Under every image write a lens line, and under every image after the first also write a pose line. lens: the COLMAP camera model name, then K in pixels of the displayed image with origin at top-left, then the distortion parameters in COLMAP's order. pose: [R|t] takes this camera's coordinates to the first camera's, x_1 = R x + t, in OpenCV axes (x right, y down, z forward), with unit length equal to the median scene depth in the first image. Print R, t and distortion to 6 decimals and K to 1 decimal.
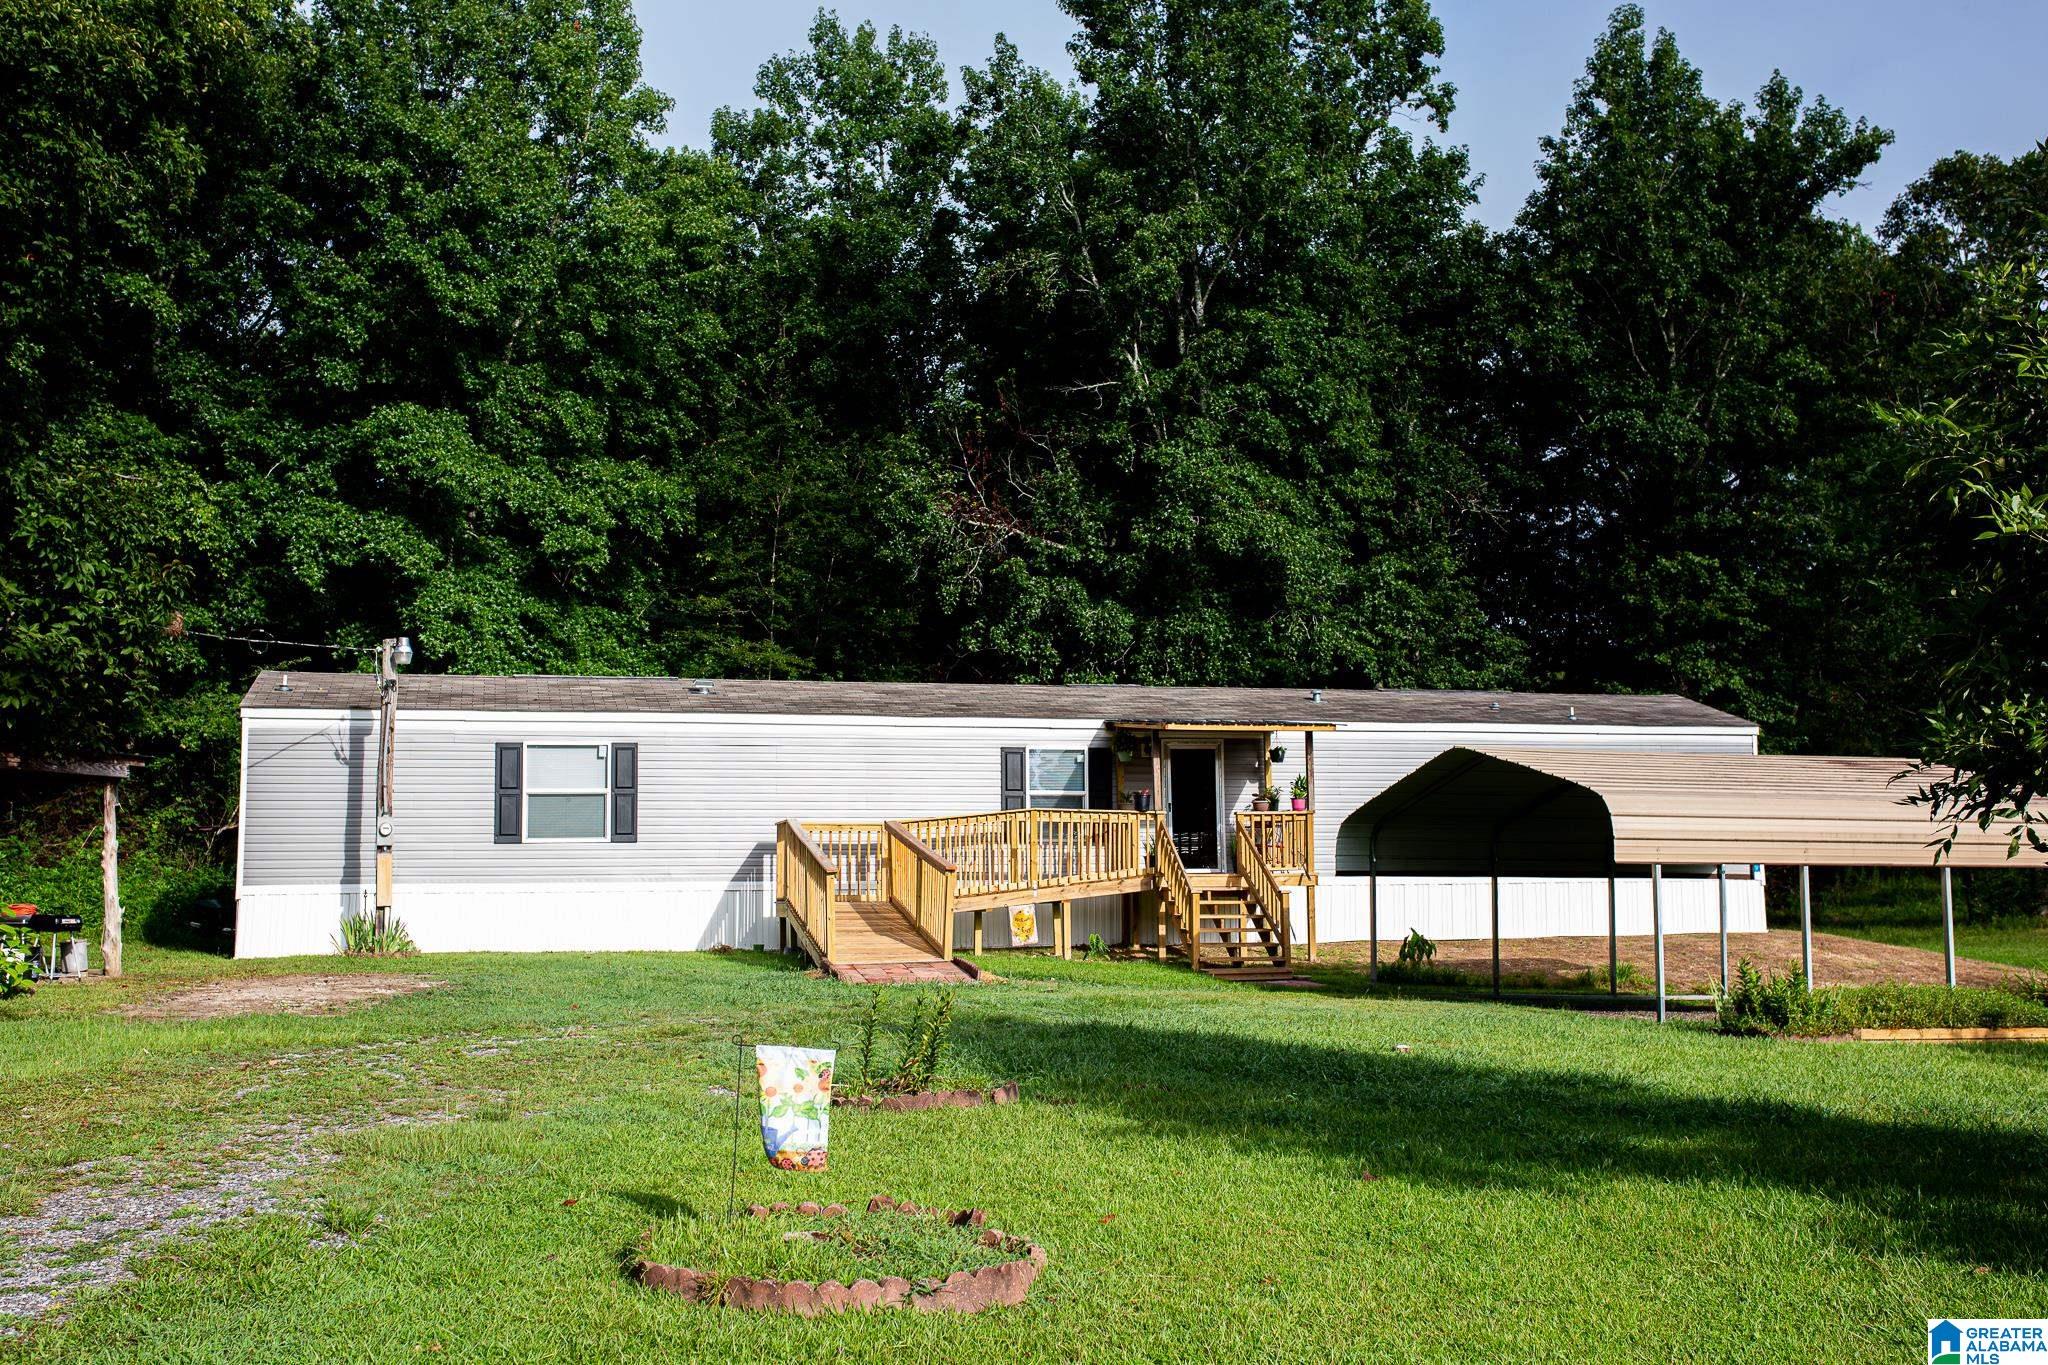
lens RADIAL K [[1991.2, 0, 1024.0], [0, 1991.2, 682.5], [0, 0, 1]] dist [-0.057485, 0.001629]
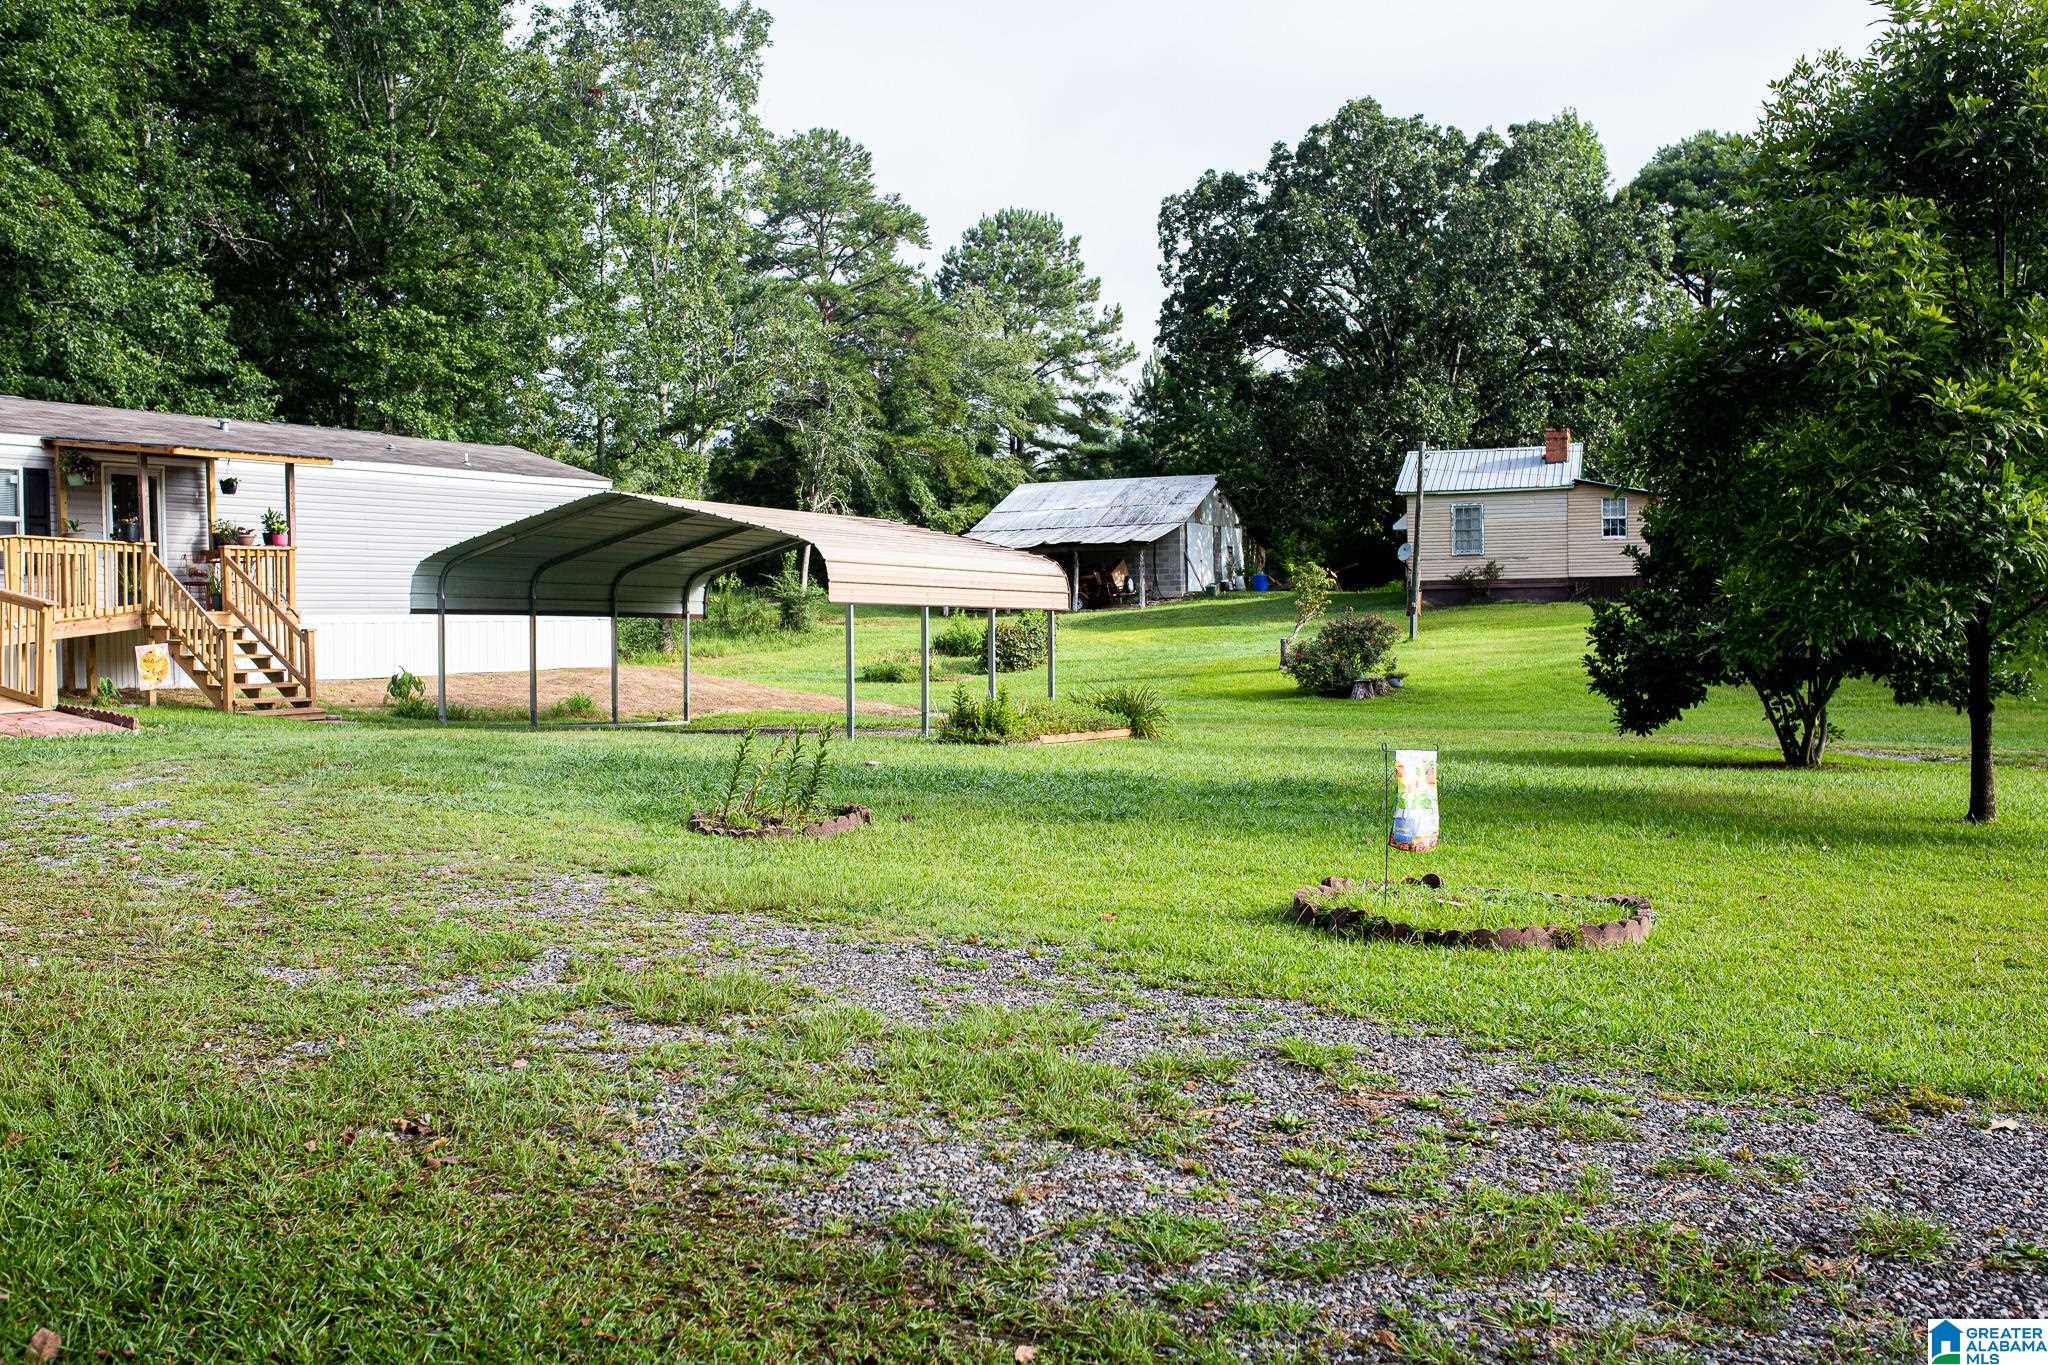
lens RADIAL K [[1939.9, 0, 1019.9], [0, 1939.9, 677.9], [0, 0, 1]] dist [-0.058558, 0.086636]
pose [[0.678604, -0.021571, 0.734188, -0.295984], [-0.072566, 0.992710, 0.096238, 0.011583], [-0.730911, -0.118585, 0.672091, 0.101691]]
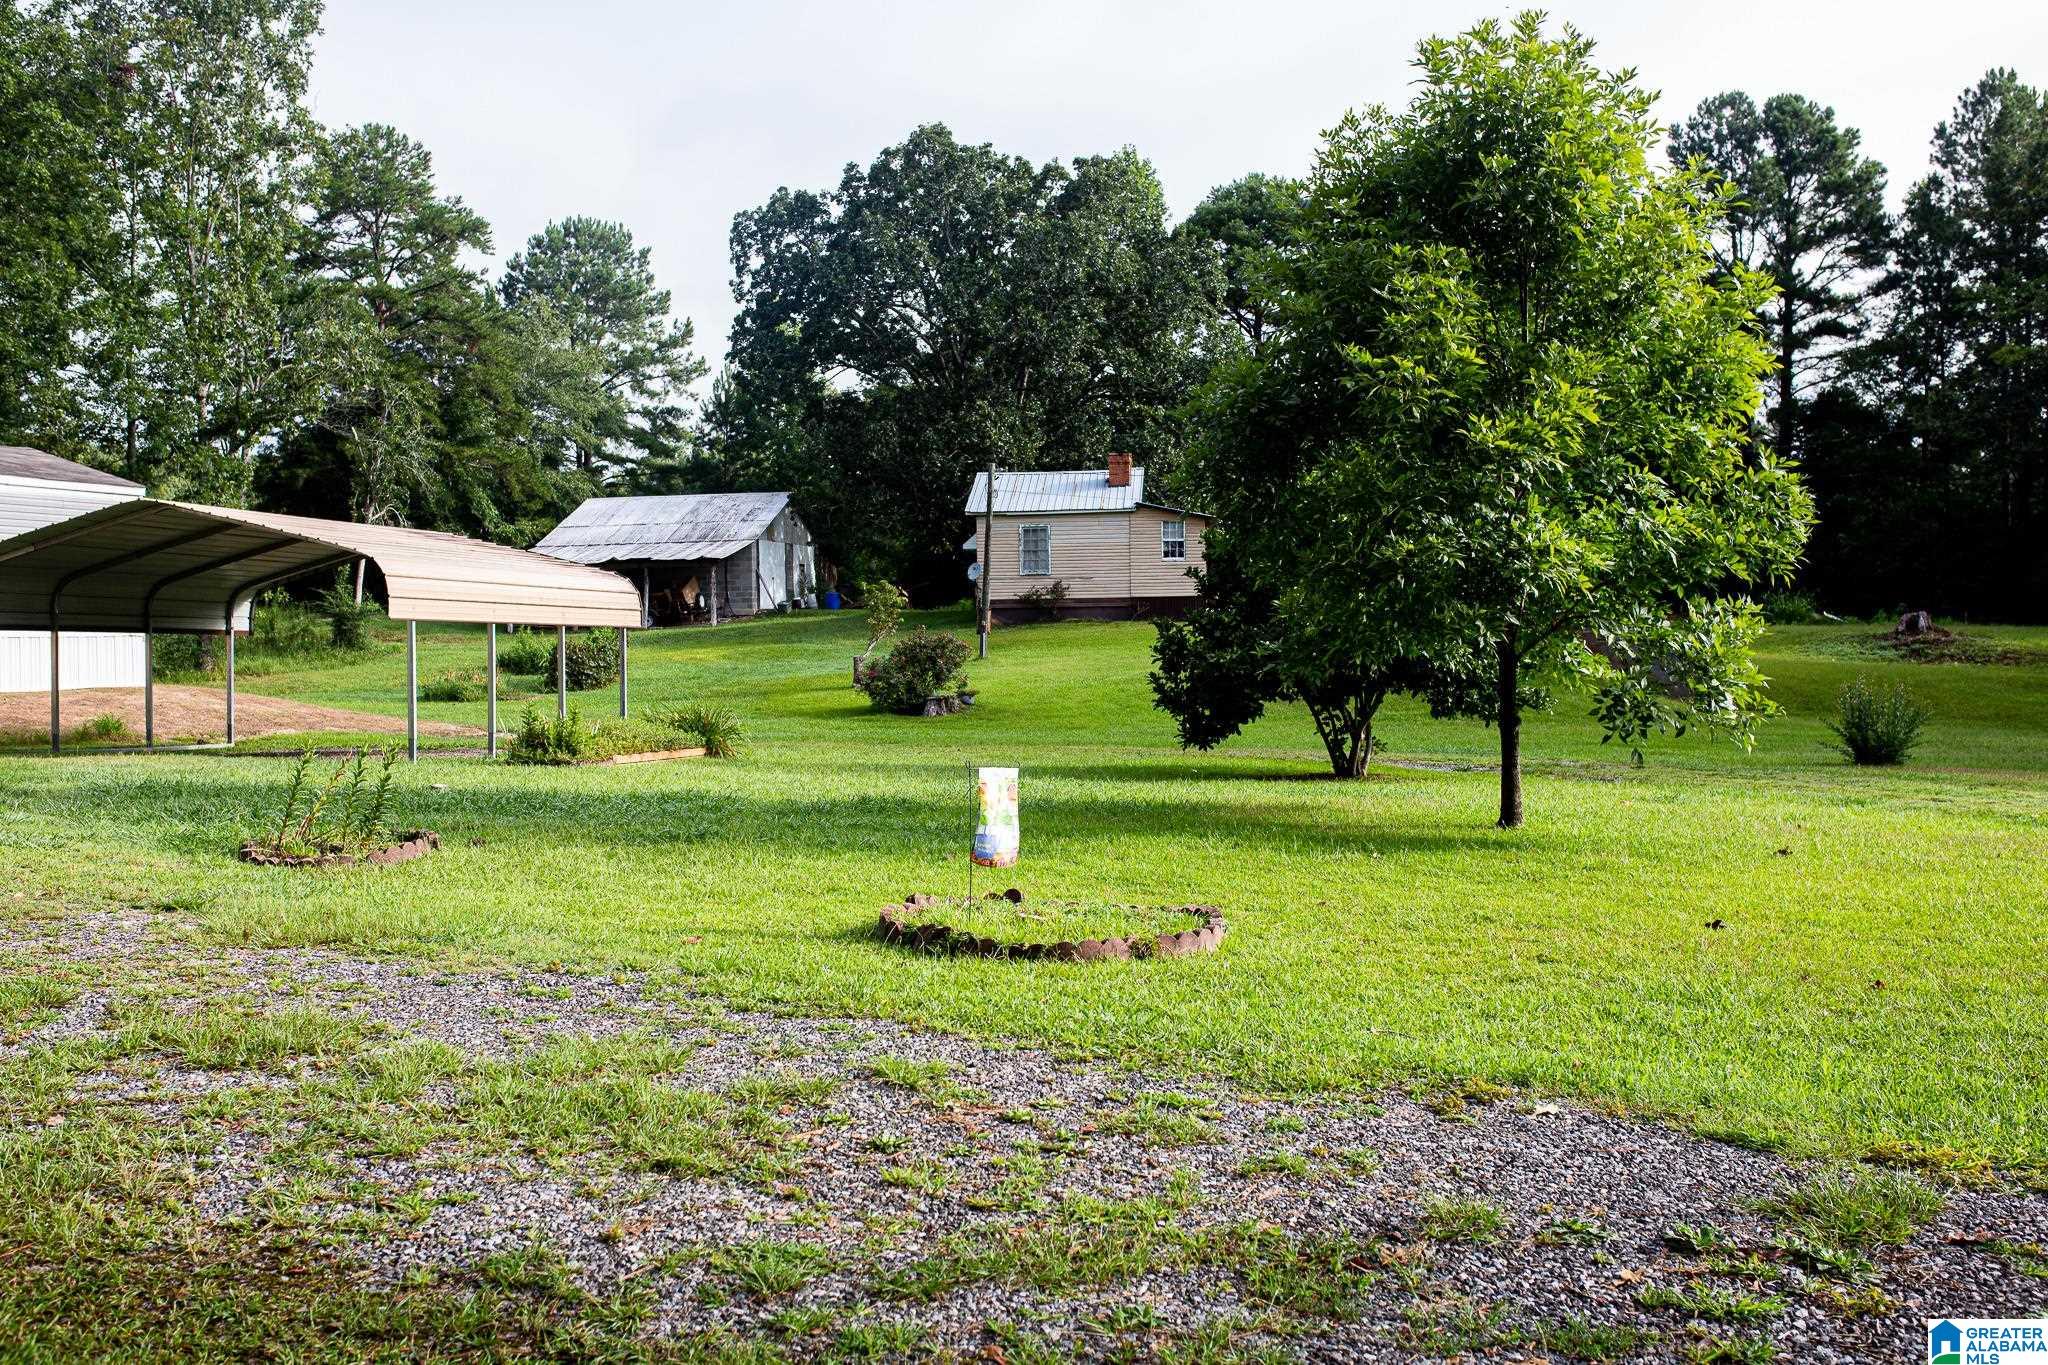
lens RADIAL K [[1939.9, 0, 1019.9], [0, 1939.9, 677.9], [0, 0, 1]] dist [-0.058558, 0.086636]
pose [[0.501906, -0.015910, 0.864776, -0.296518], [-0.088181, 0.993680, 0.069460, 0.011614], [-0.860415, -0.111119, 0.497331, 0.103840]]
